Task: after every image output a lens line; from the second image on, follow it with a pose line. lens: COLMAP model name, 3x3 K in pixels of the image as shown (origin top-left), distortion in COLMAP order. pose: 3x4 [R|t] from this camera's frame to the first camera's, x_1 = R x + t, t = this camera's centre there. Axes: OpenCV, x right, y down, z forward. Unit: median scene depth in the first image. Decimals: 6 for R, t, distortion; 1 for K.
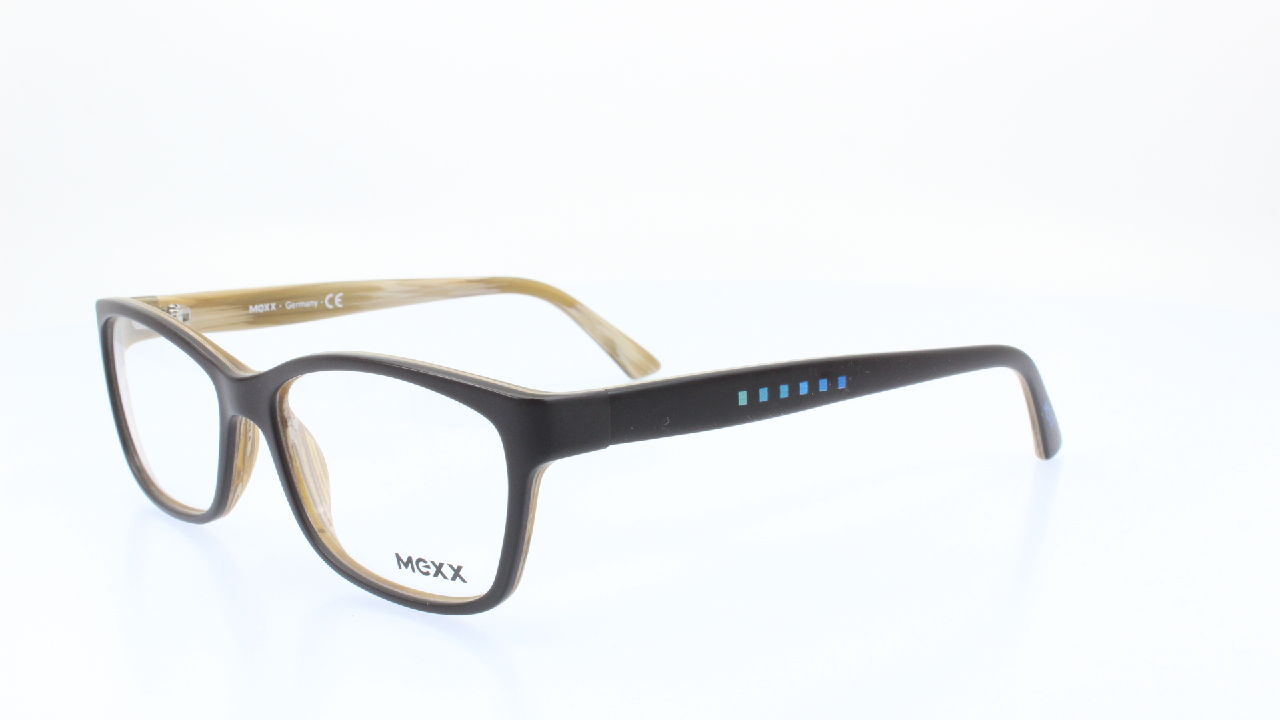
lens RADIAL K [[1643.2, 0, 640.9], [0, 1643.2, 357.6], [0, 0, 1]] dist [-0.107777, 0.000000]
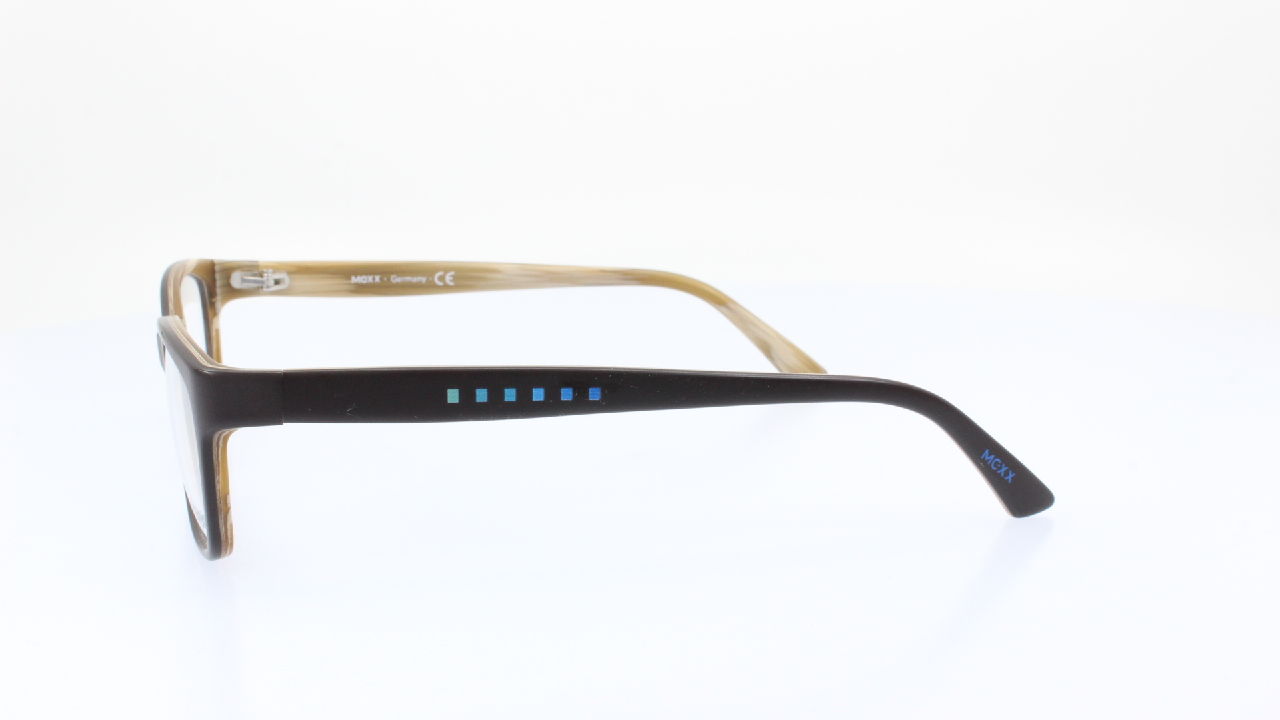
lens RADIAL K [[1643.2, 0, 641.2], [0, 1643.2, 359.2], [0, 0, 1]] dist [-0.107777, 0.000000]
pose [[0.862820, 0.100211, -0.495479, 0.489940], [-0.096133, 0.994795, 0.033793, -0.032123], [0.496286, 0.018474, 0.867962, 0.128109]]
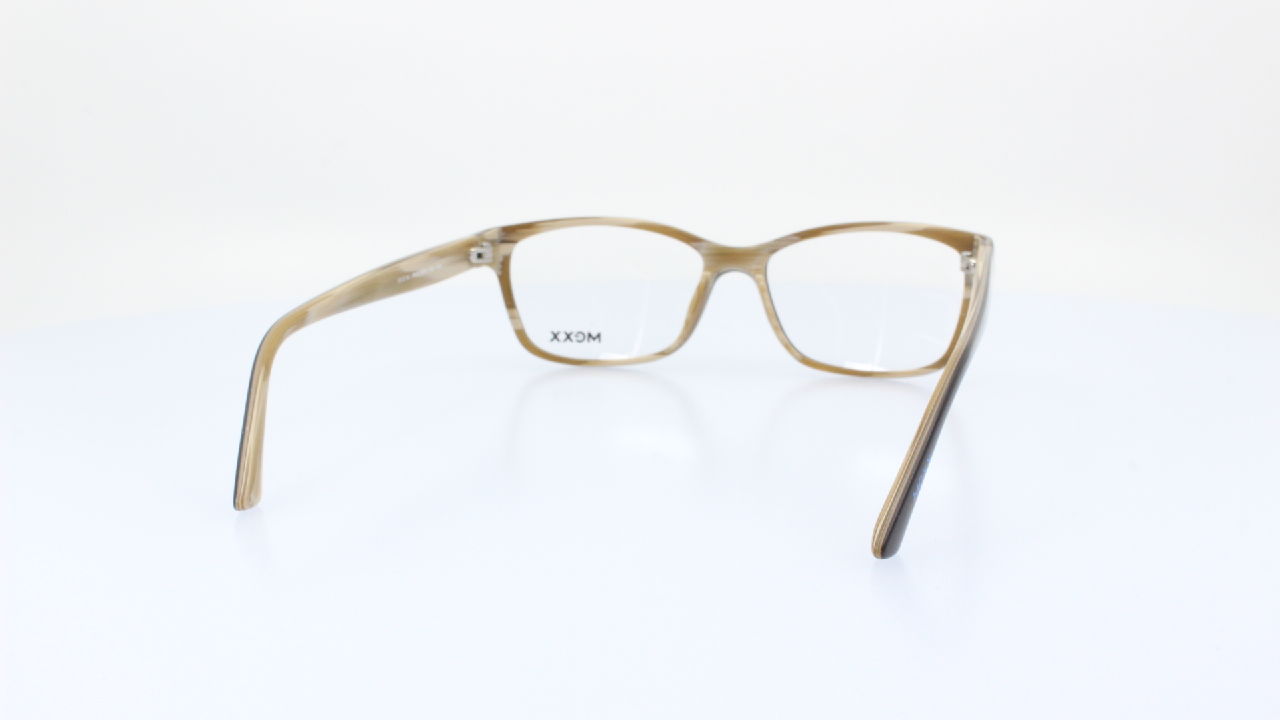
lens RADIAL K [[1643.2, 0, 637.5], [0, 1643.2, 365.8], [0, 0, 1]] dist [-0.107777, 0.000000]
pose [[-0.871942, 0.117866, -0.475210, 0.474978], [-0.070752, 0.930071, 0.360504, -0.350290], [0.484470, 0.347960, -0.802629, 1.777511]]
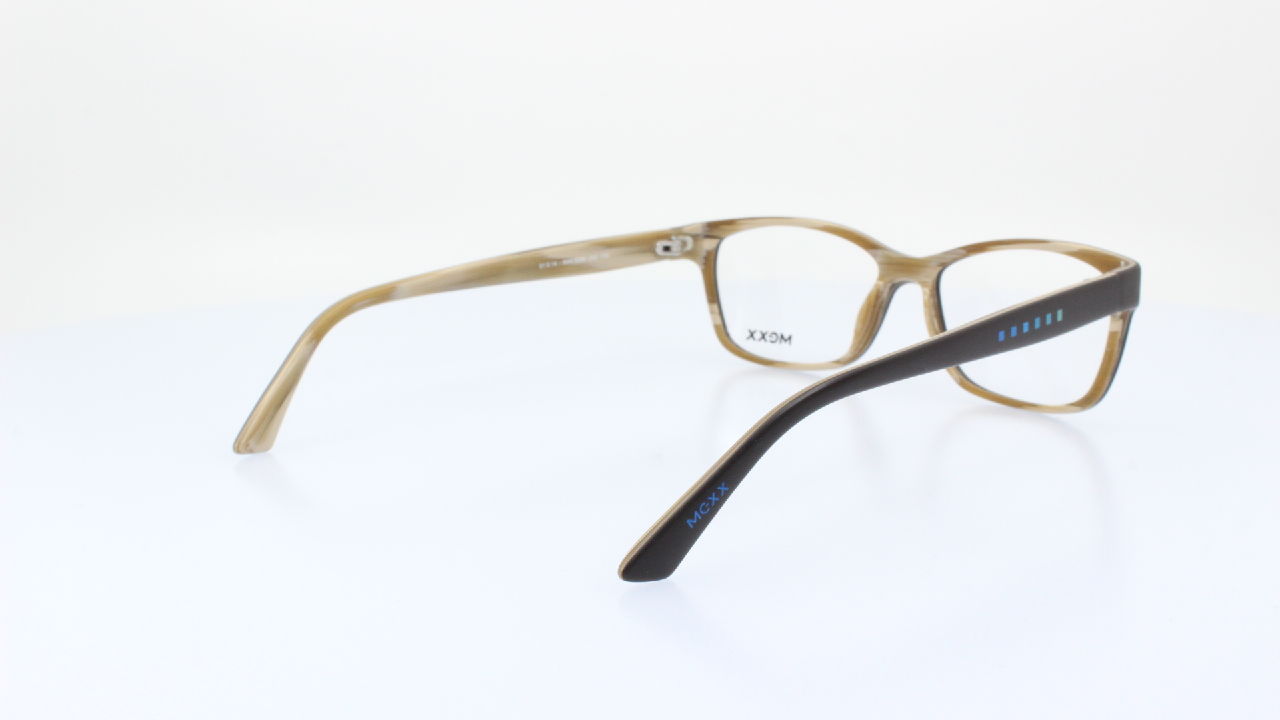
lens RADIAL K [[1643.2, 0, 640.9], [0, 1643.2, 362.5], [0, 0, 1]] dist [-0.107777, 0.000000]
pose [[-0.999659, 0.023356, 0.011720, -0.007109], [0.026051, 0.925916, 0.376829, -0.369044], [-0.002050, 0.377006, -0.926209, 1.901845]]
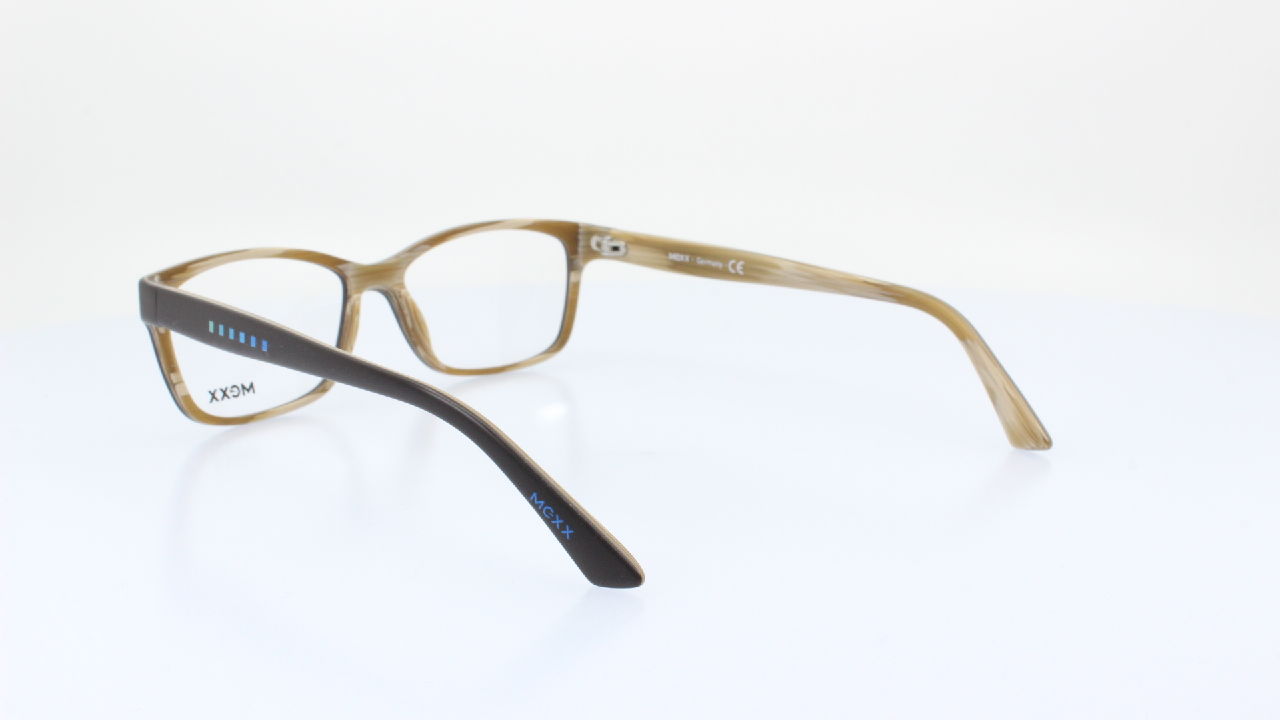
lens RADIAL K [[1643.2, 0, 643.0], [0, 1643.2, 361.2], [0, 0, 1]] dist [-0.107777, 0.000000]
pose [[-0.006451, 0.204421, -0.978862, 0.966455], [-0.178761, 0.962878, 0.202262, -0.196776], [0.983871, 0.176287, 0.030331, 0.956123]]
